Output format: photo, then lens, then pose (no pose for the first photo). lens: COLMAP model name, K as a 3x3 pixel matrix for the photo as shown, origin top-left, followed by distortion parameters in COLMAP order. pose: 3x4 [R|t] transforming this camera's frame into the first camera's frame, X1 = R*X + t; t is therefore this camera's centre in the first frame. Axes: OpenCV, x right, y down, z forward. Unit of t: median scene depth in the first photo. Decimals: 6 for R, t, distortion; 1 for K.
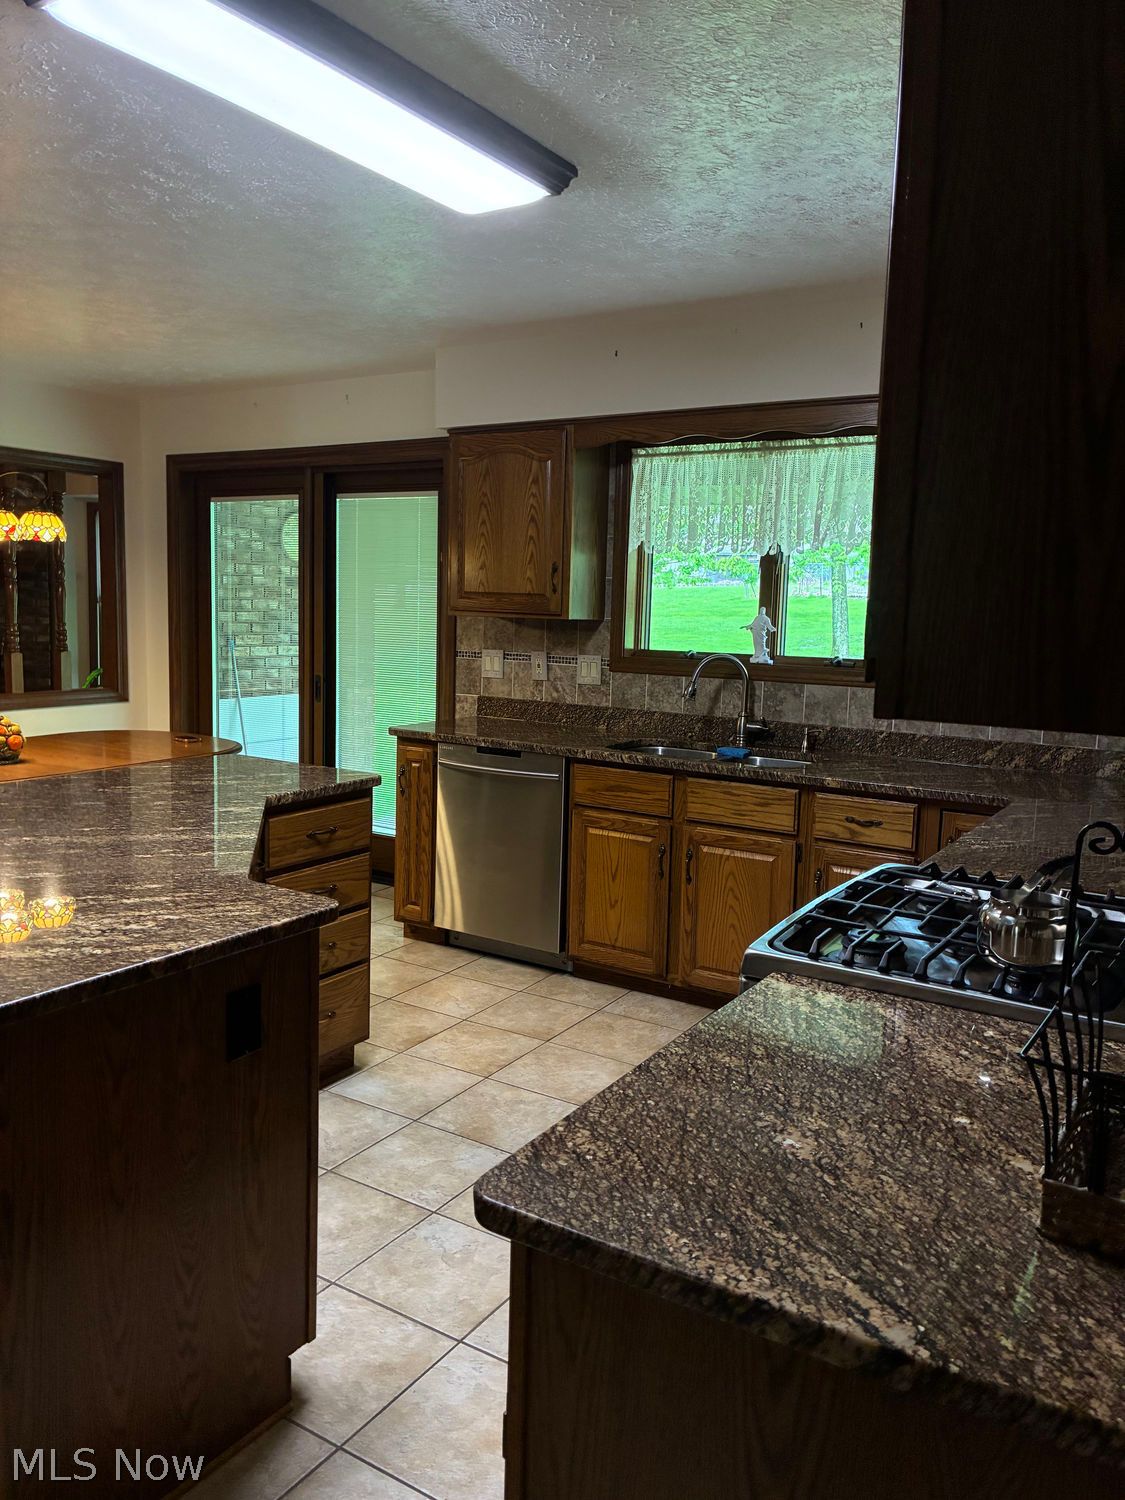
lens RADIAL K [[1132.6, 0, 562.0], [0, 1132.6, 735.0], [0, 0, 1]] dist [0.042528, -0.056160]
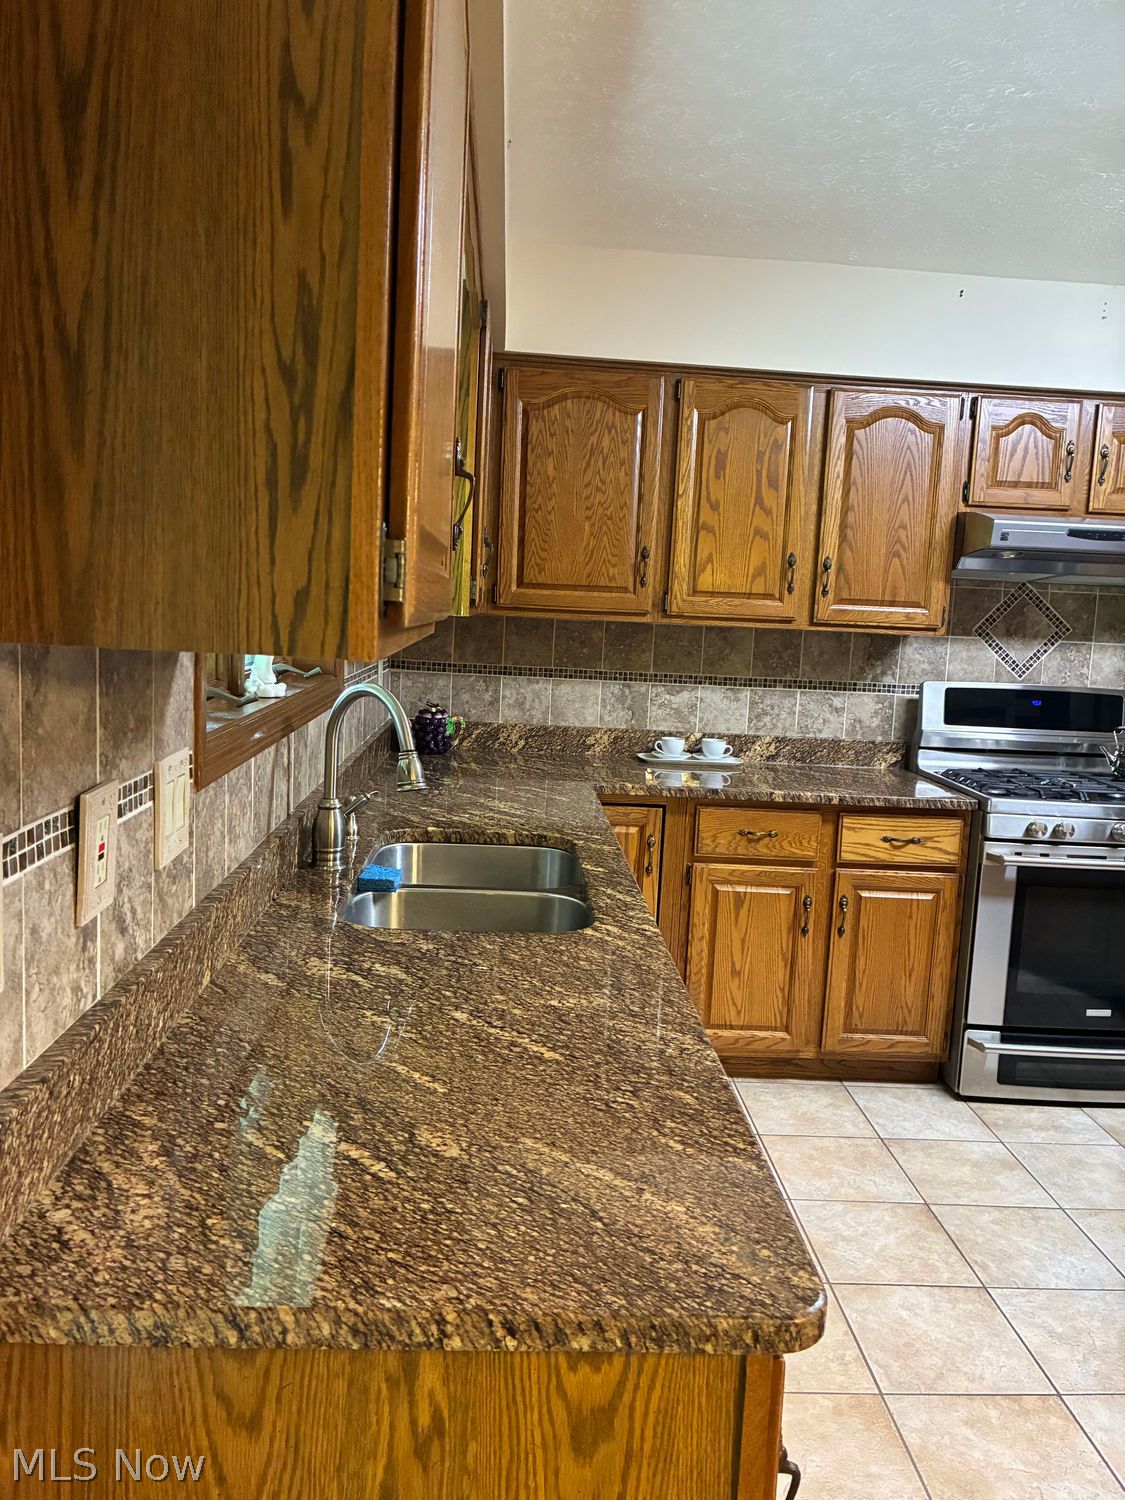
lens RADIAL K [[1132.6, 0, 573.9], [0, 1132.6, 742.2], [0, 0, 1]] dist [0.042528, -0.056160]
pose [[-0.583601, -0.155379, 0.797037, -0.293860], [0.030182, 0.976694, 0.212502, -0.152092], [-0.811480, 0.148073, -0.565310, 1.269978]]
